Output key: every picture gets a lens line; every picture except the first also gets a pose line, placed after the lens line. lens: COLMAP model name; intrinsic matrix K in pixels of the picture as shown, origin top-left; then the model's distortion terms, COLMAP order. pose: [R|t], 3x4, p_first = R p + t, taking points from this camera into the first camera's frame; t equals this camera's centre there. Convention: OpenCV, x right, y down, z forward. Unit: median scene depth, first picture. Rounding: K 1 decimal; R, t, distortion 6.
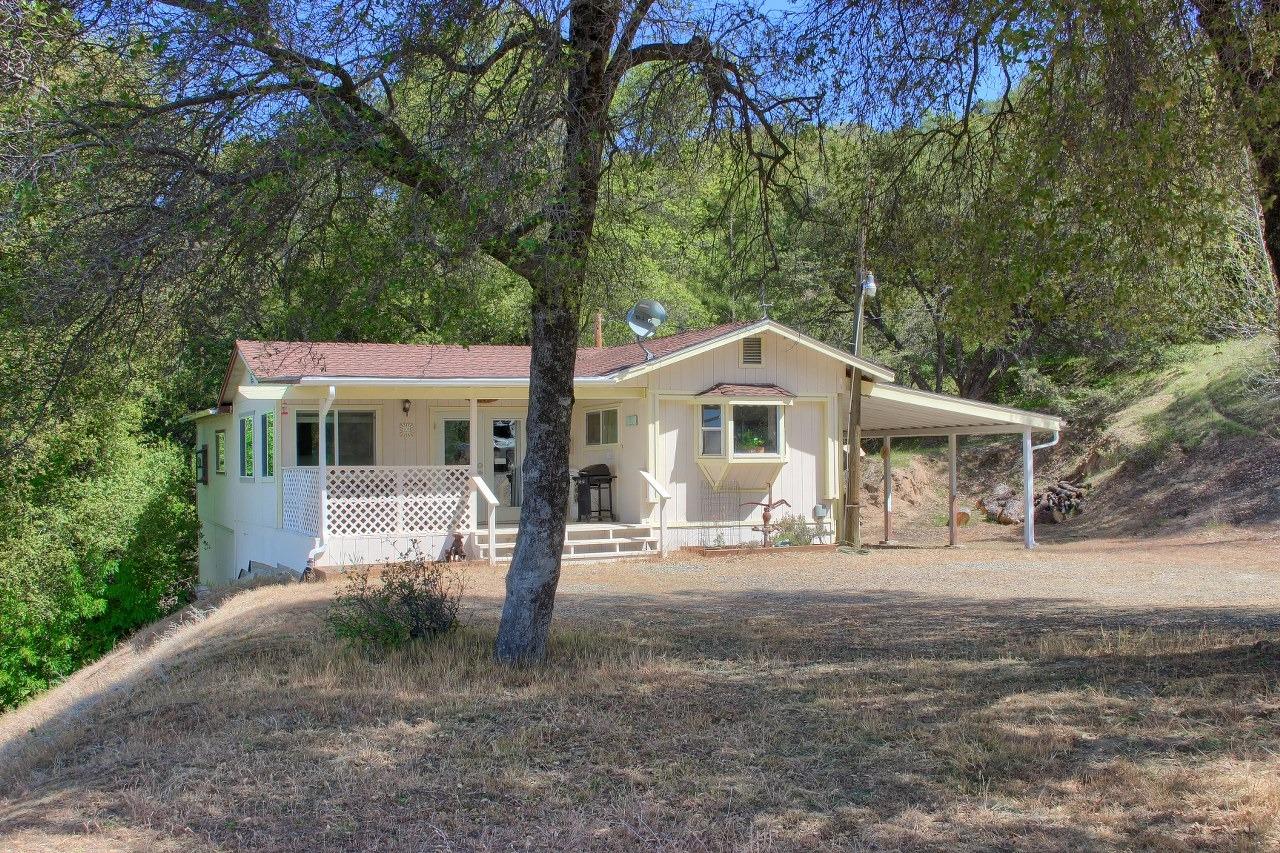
lens RADIAL K [[1413.5, 0, 640.0], [0, 1413.5, 426.5], [0, 0, 1]] dist [-0.077634, 0.002574]
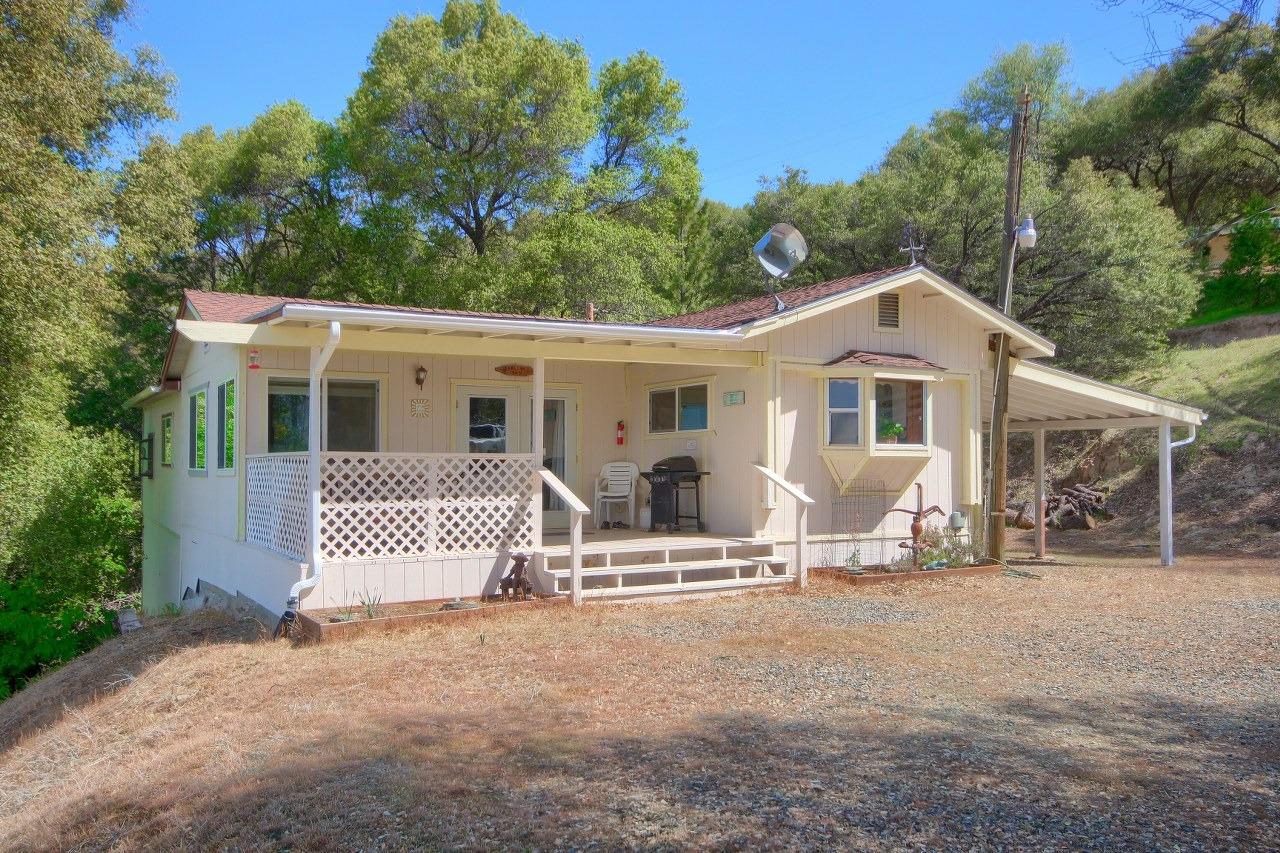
lens RADIAL K [[1067.0, 0, 640.0], [0, 1067.0, 426.5], [0, 0, 1]] dist [0.003262, 0.082338]
pose [[0.993974, 0.015446, 0.108525, -0.121982], [-0.014310, 0.999834, -0.011238, 0.018705], [-0.108681, 0.009617, 0.994030, 0.464792]]
